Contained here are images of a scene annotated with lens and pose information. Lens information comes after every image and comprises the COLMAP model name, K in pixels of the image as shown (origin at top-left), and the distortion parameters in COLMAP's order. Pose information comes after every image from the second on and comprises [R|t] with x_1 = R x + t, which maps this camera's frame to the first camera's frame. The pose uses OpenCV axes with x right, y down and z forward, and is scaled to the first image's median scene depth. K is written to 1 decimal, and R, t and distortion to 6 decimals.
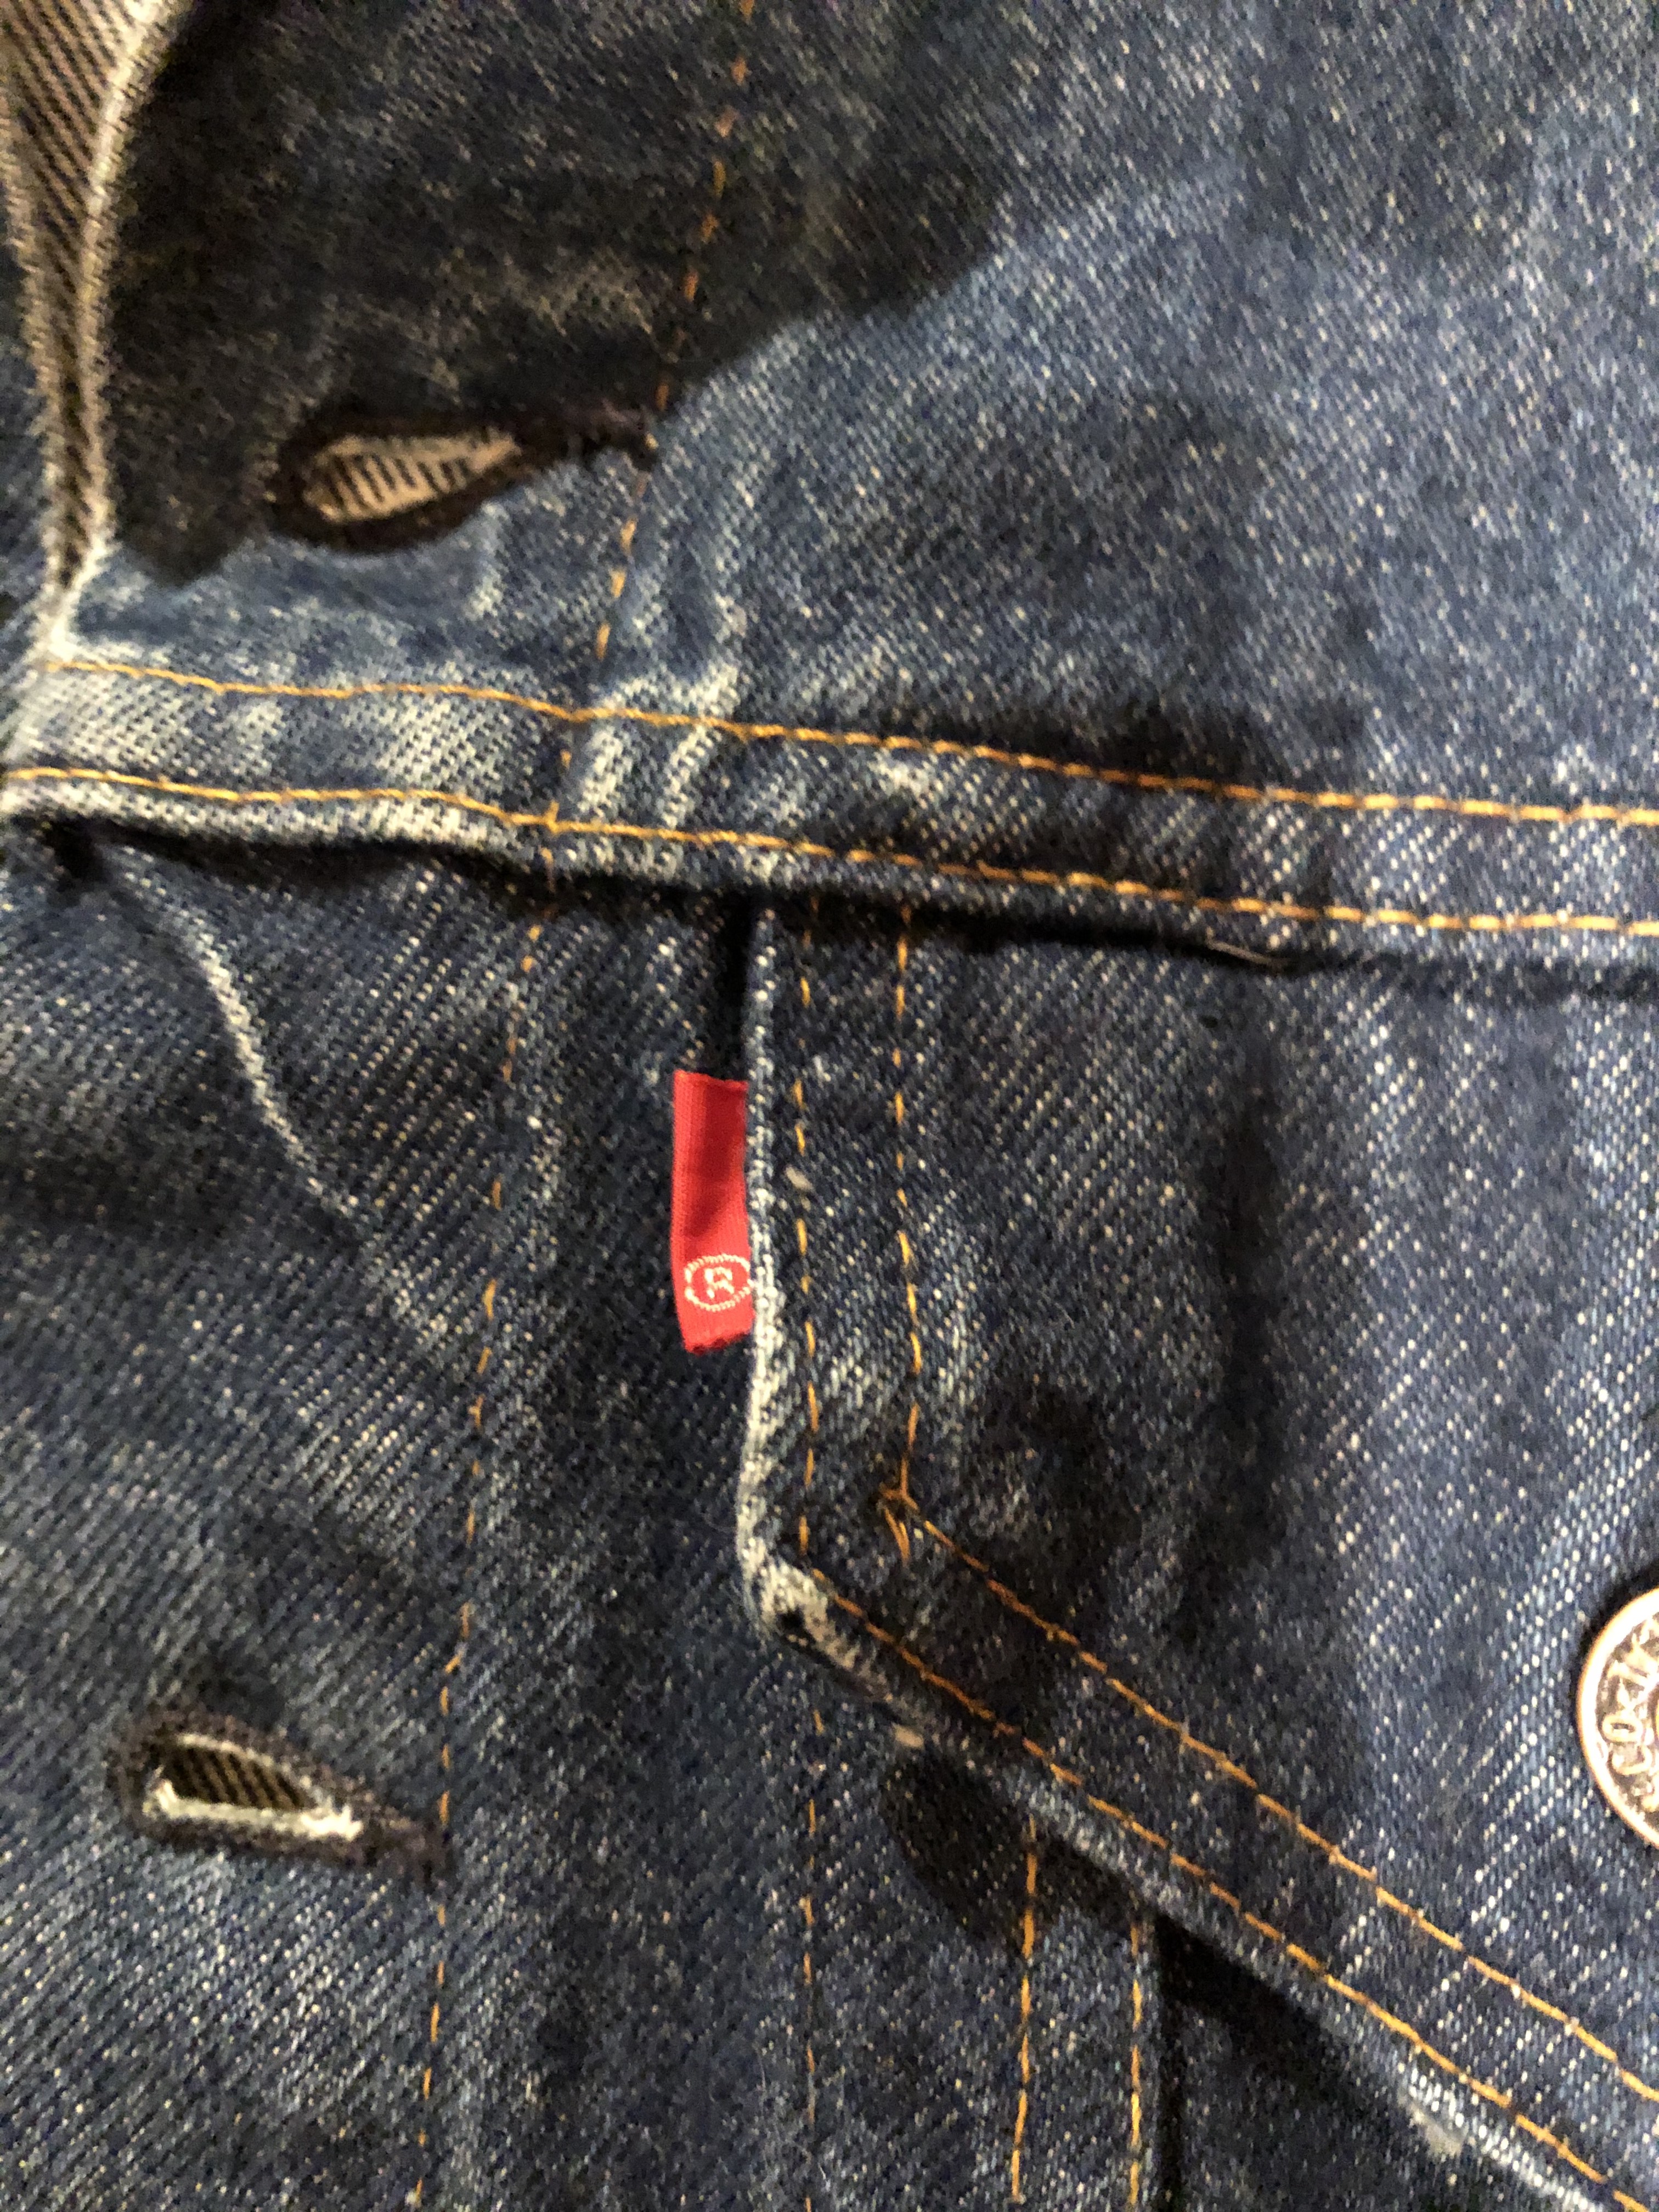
lens RADIAL K [[1902.1, 0, 829.5], [0, 1902.1, 1106.0], [0, 0, 1]] dist [-0.010797, -0.011325]
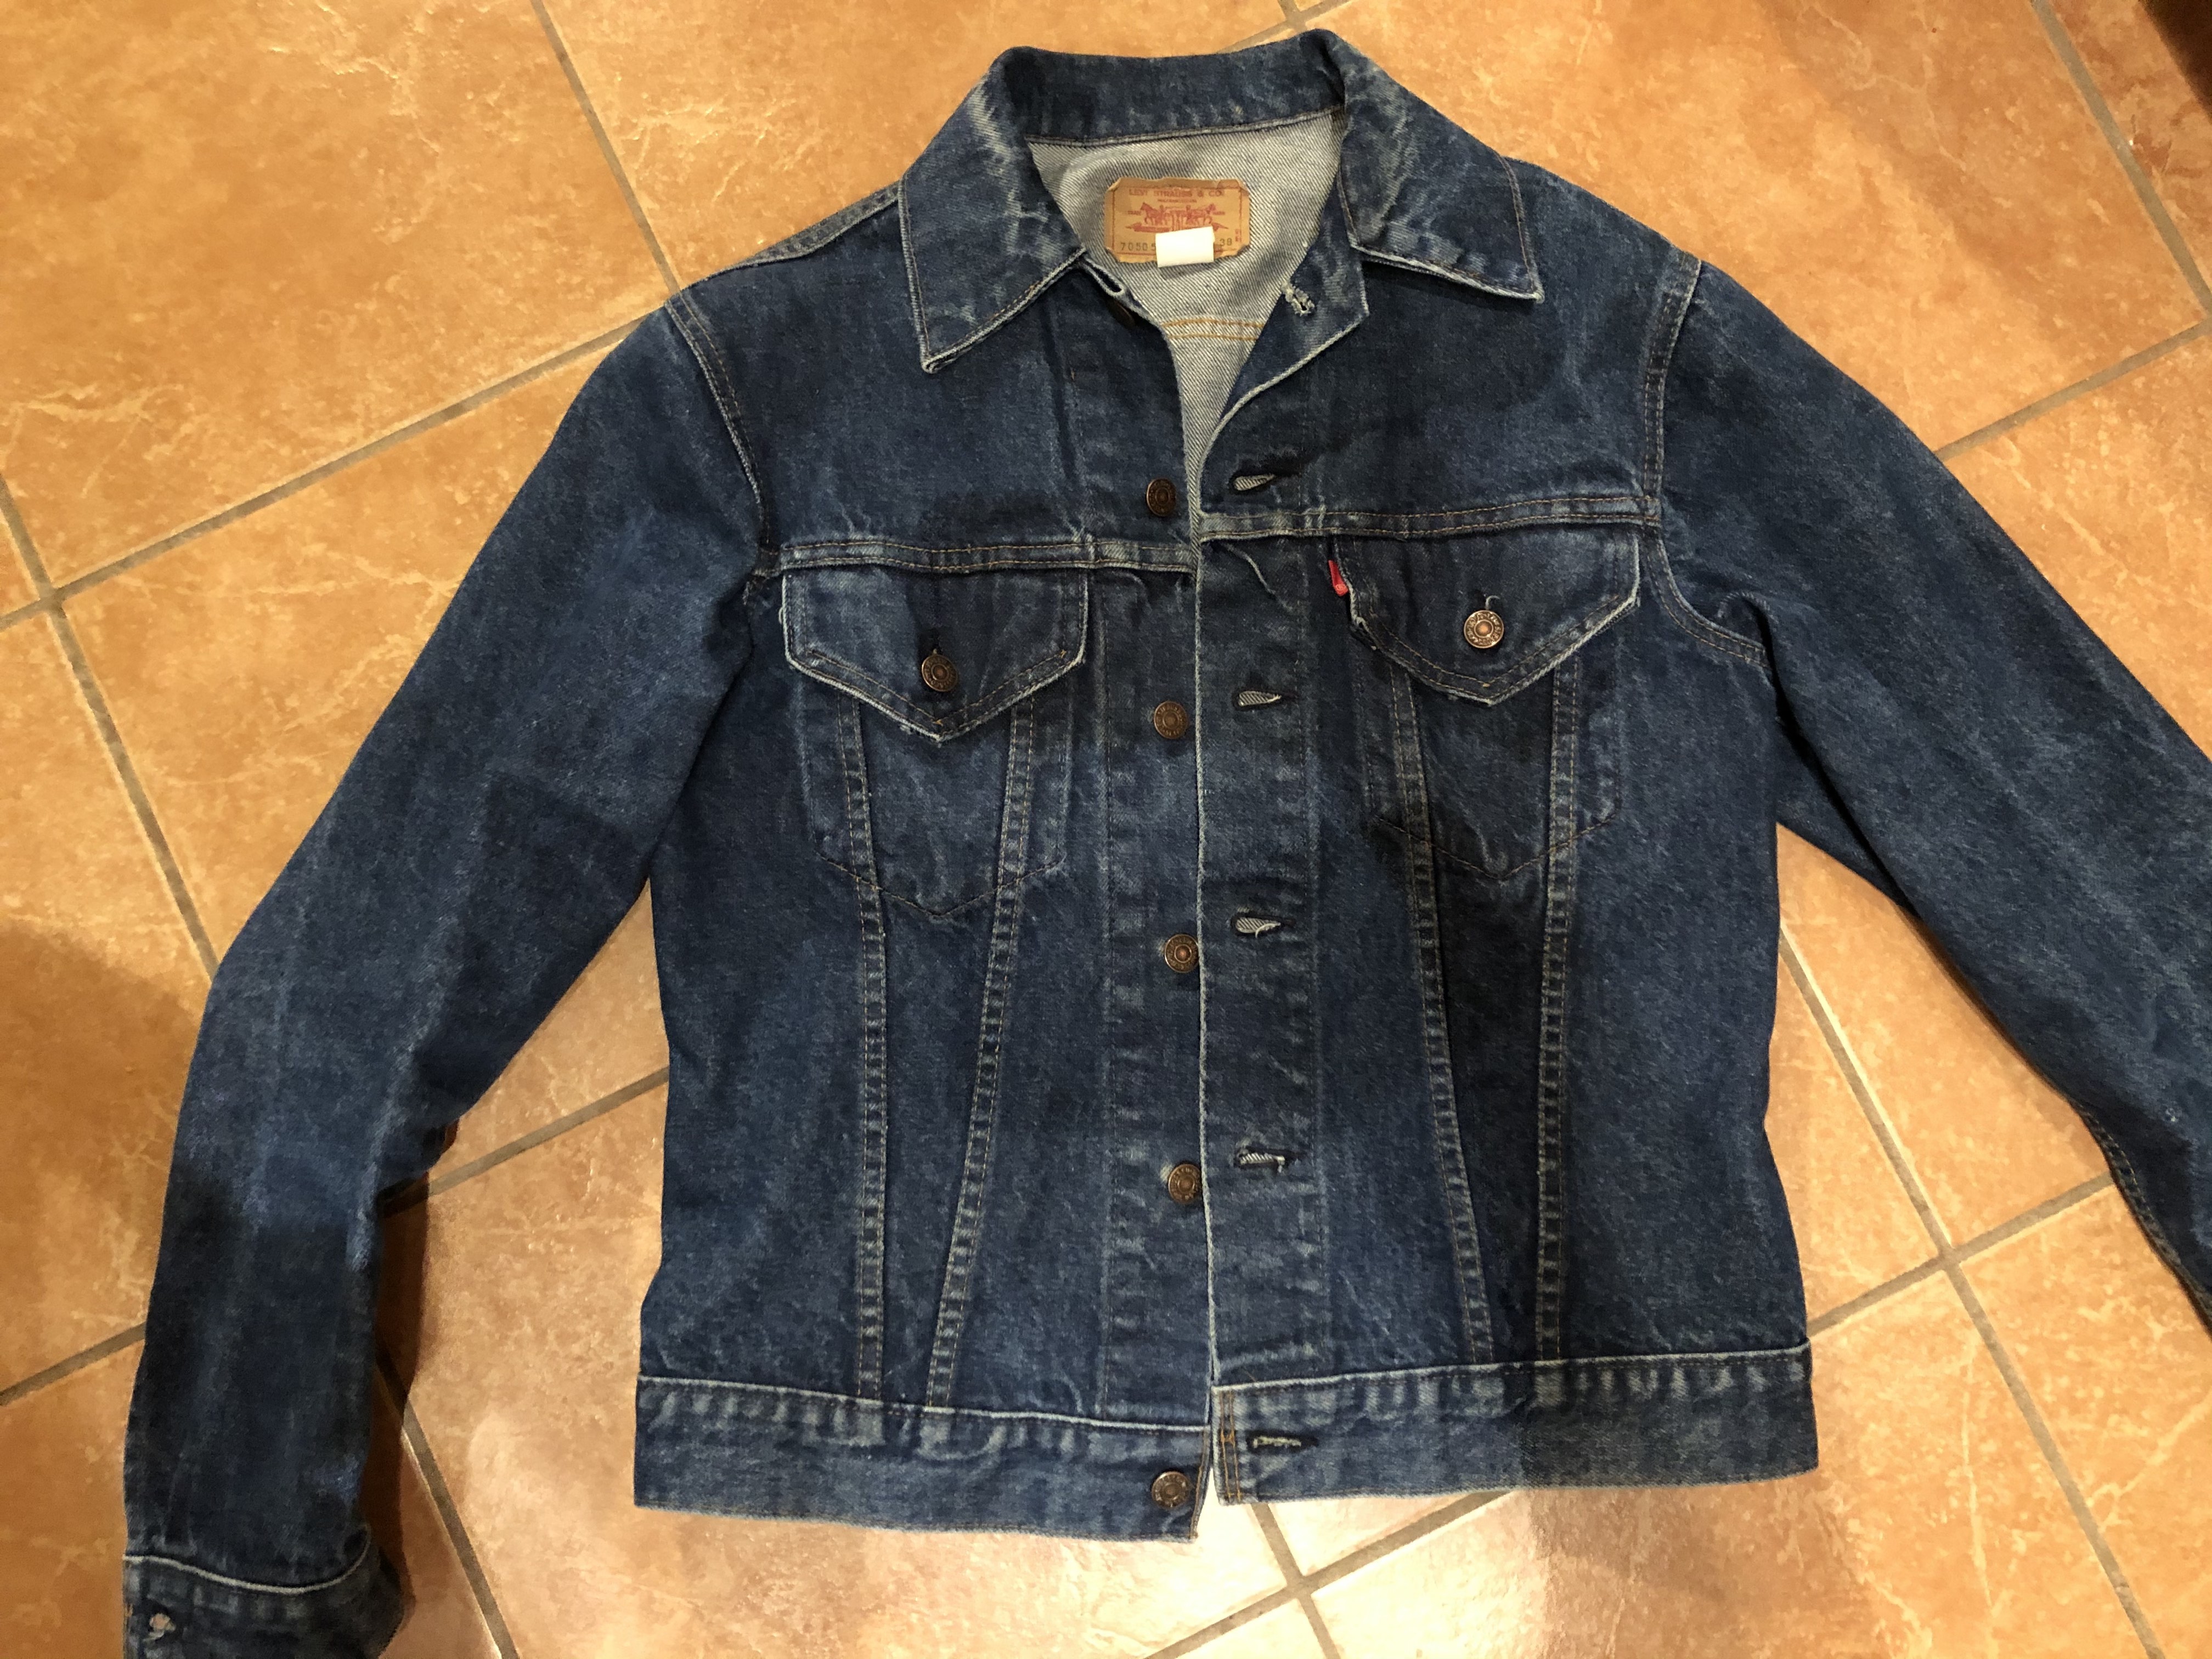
lens RADIAL K [[1610.5, 0, 1106.0], [0, 1610.5, 829.5], [0, 0, 1]] dist [-0.000280, -0.004041]
pose [[0.986254, -0.127690, 0.104872, -1.553872], [0.134055, 0.989388, -0.056040, 1.123839], [-0.096604, 0.069328, 0.992906, -4.519800]]
